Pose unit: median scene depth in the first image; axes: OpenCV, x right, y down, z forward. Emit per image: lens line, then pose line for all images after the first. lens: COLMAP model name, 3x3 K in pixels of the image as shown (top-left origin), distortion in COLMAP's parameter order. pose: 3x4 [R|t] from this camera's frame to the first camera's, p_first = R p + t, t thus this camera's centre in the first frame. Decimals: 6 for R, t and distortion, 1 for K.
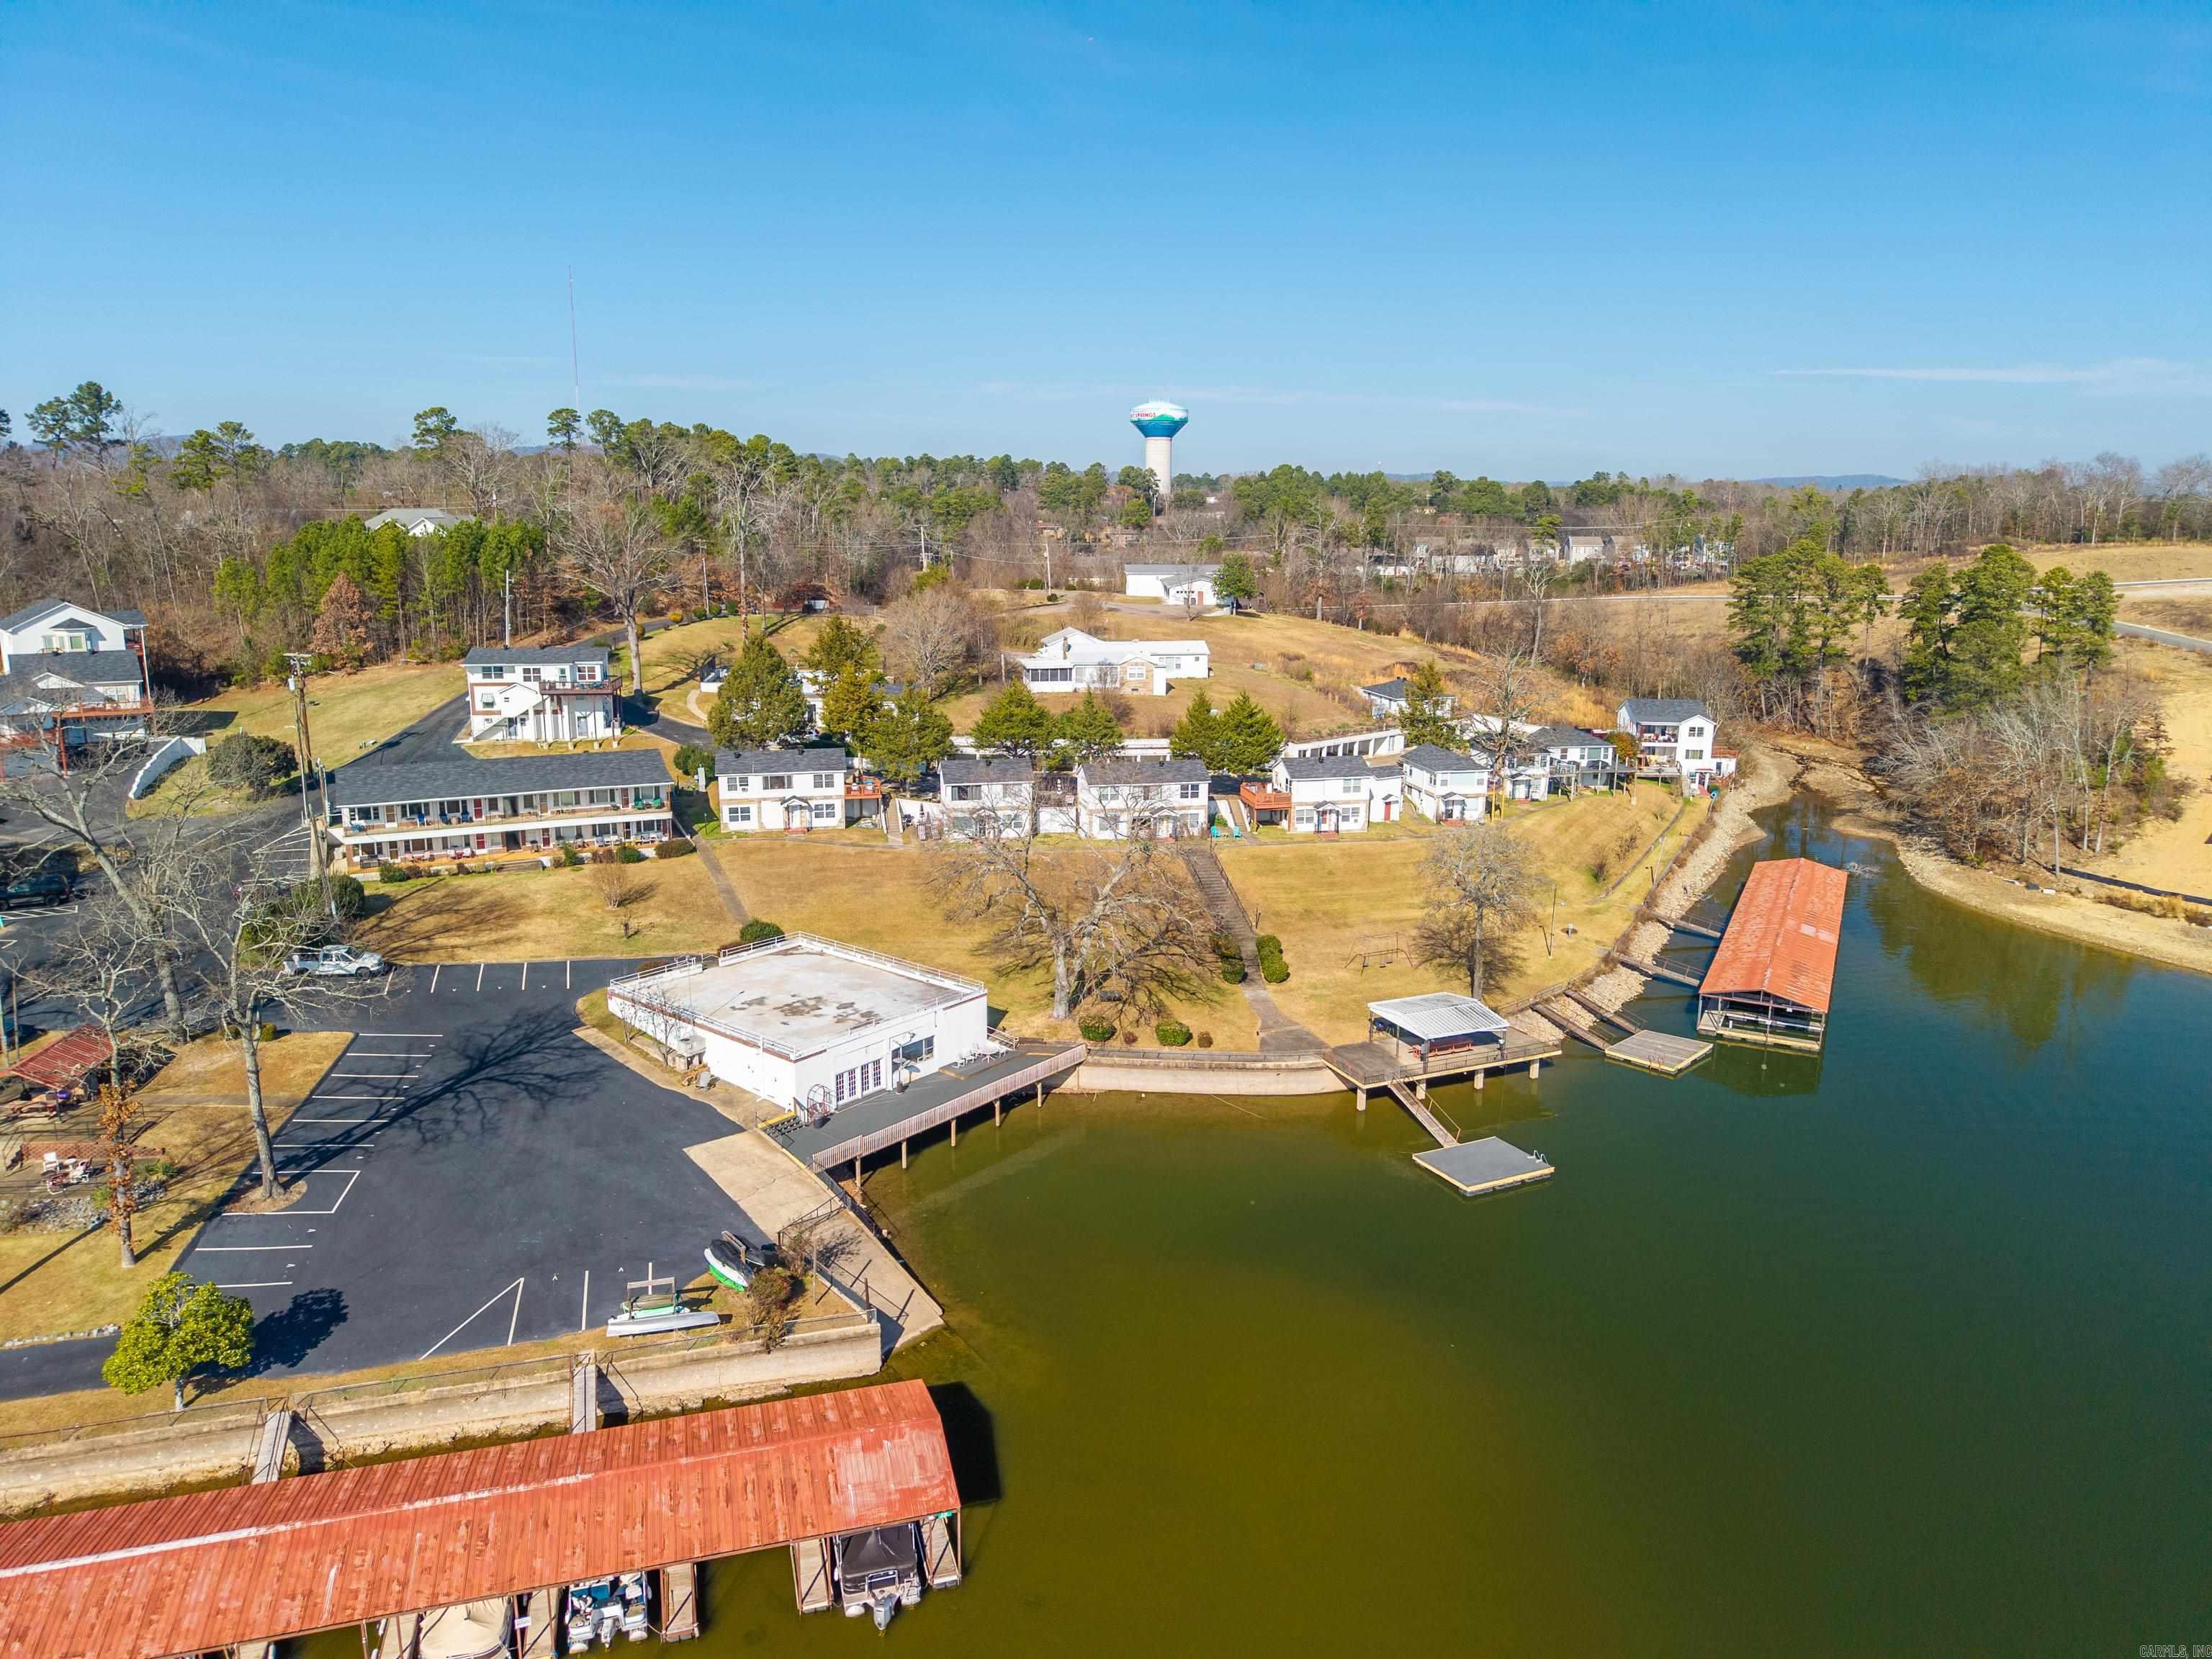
lens RADIAL K [[1467.0, 0, 1106.0], [0, 1467.0, 829.5], [0, 0, 1]] dist [0.076906, -0.073588]
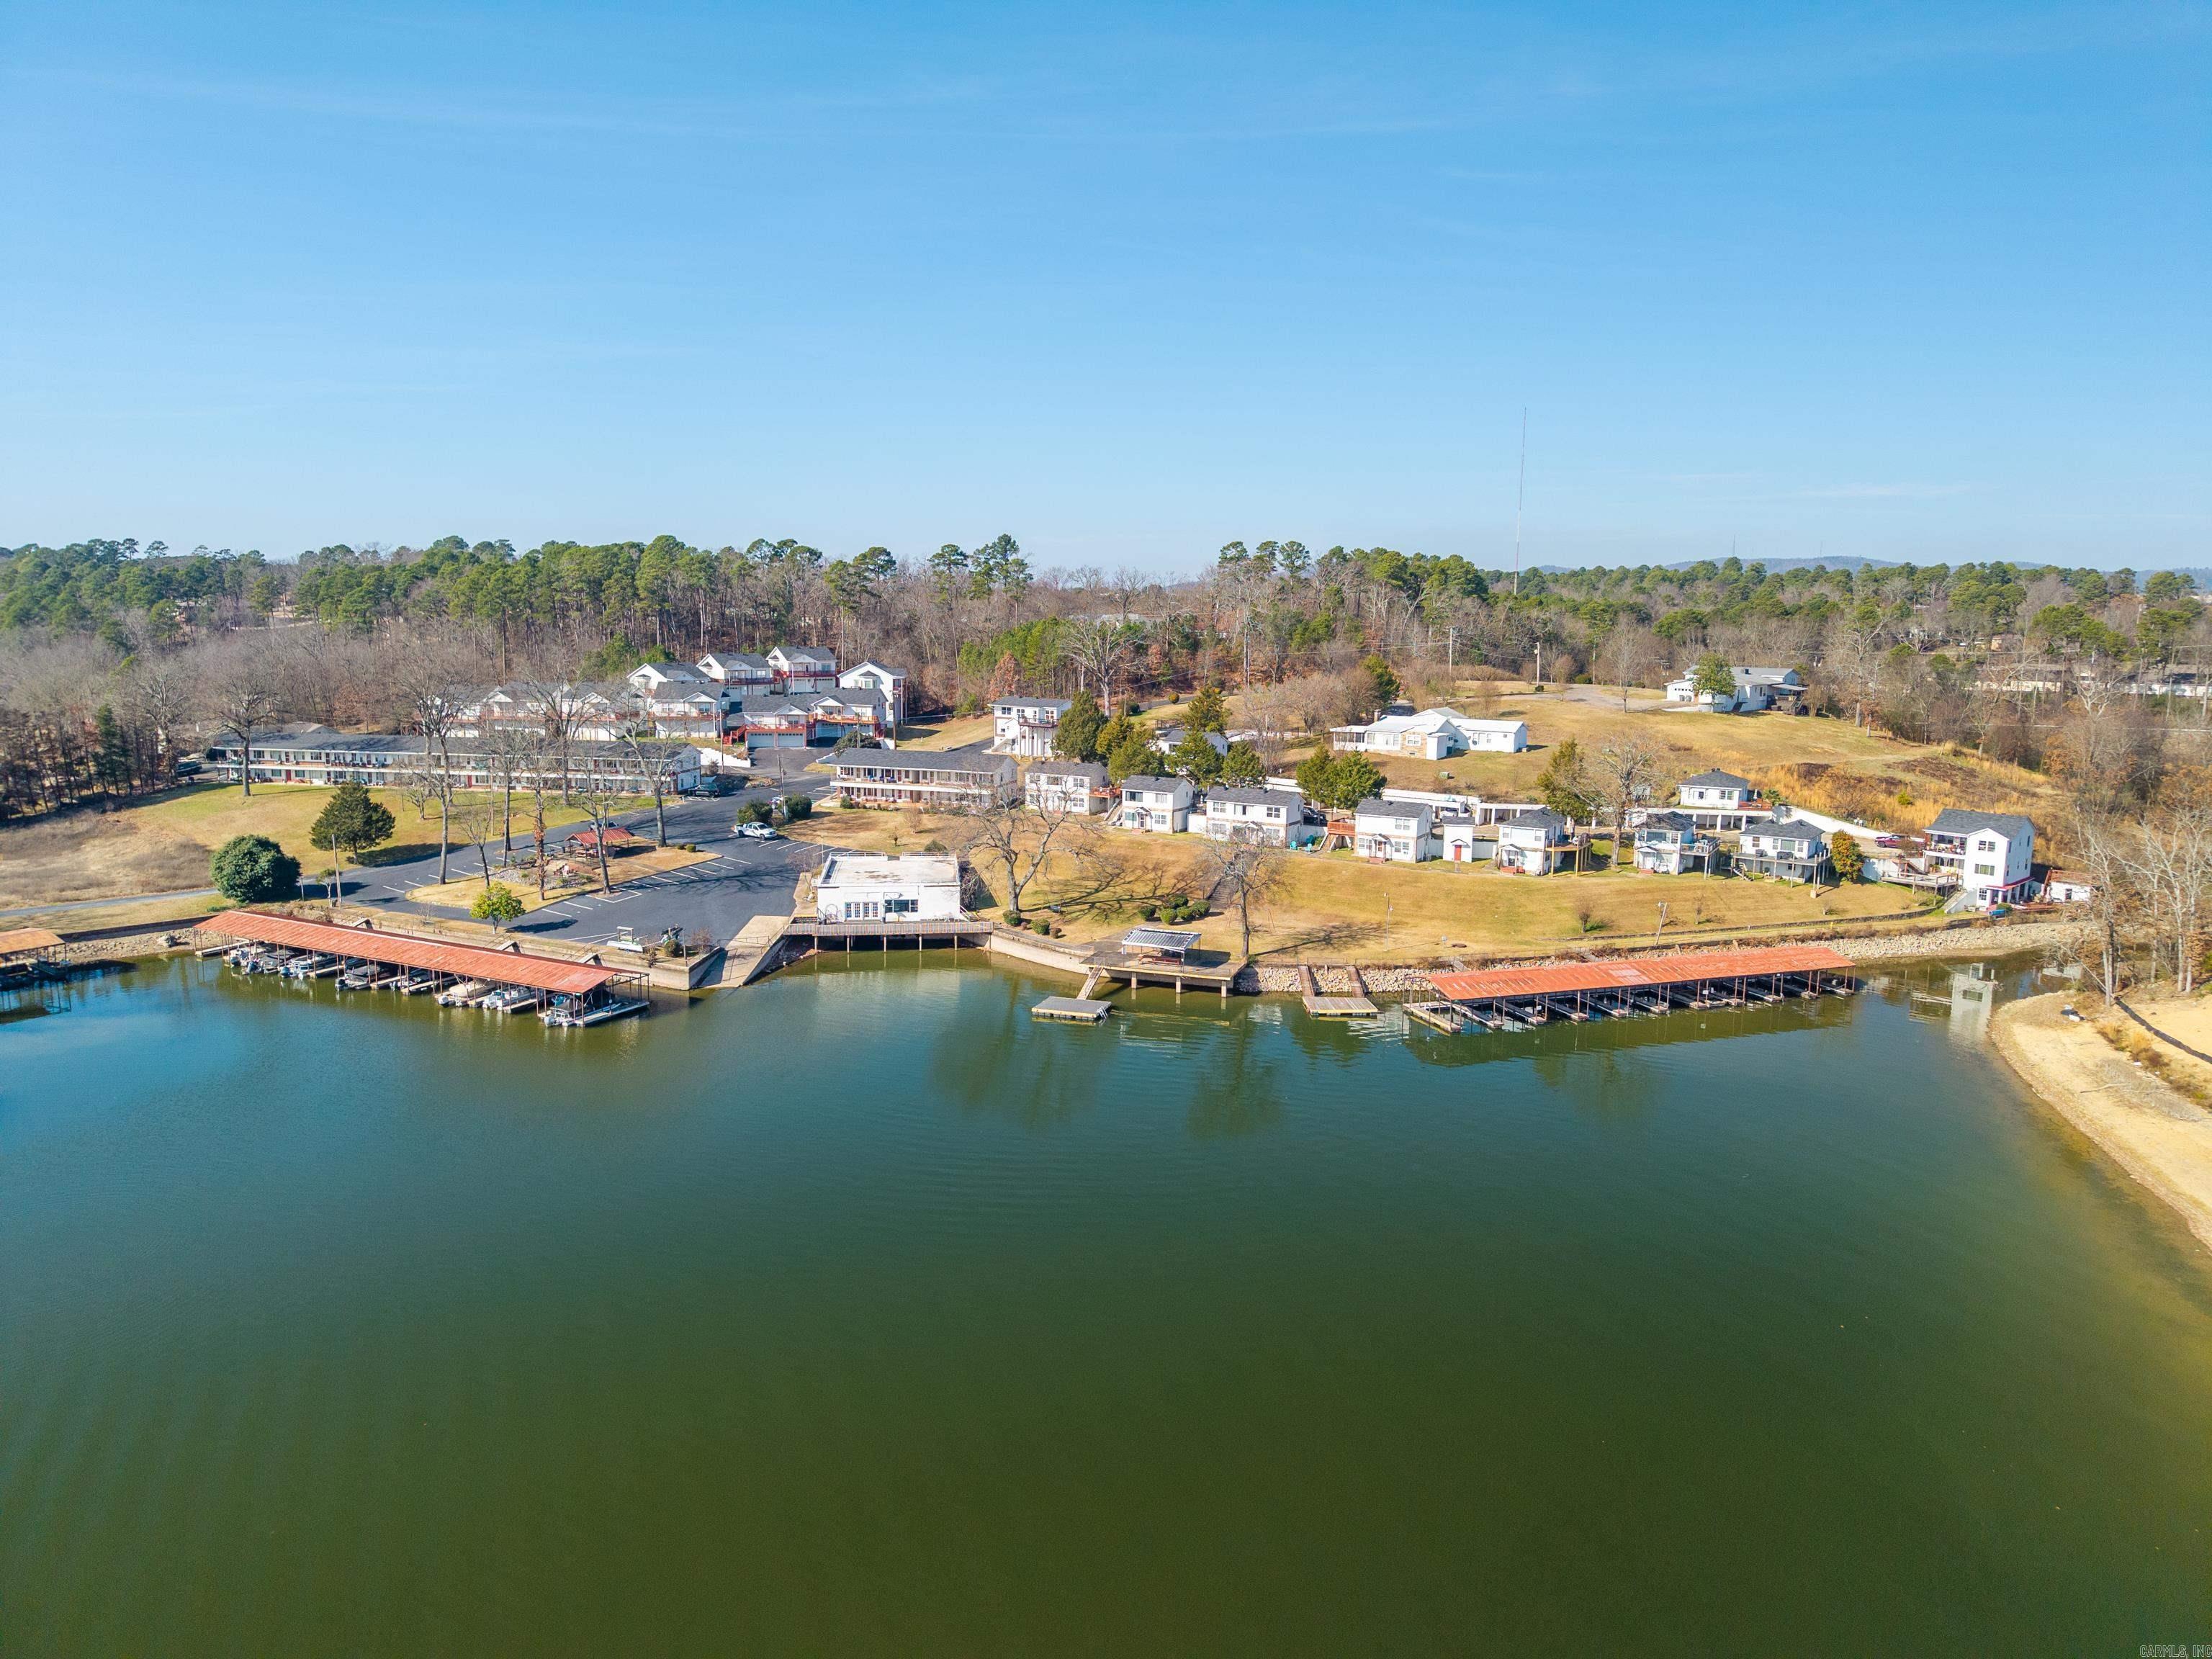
lens RADIAL K [[1467.0, 0, 1106.0], [0, 1467.0, 829.5], [0, 0, 1]] dist [0.076906, -0.073588]
pose [[0.733226, 0.105072, -0.671818, 0.757541], [-0.153331, 0.988092, -0.012809, 0.027379], [0.662472, 0.112402, 0.740606, -0.103242]]
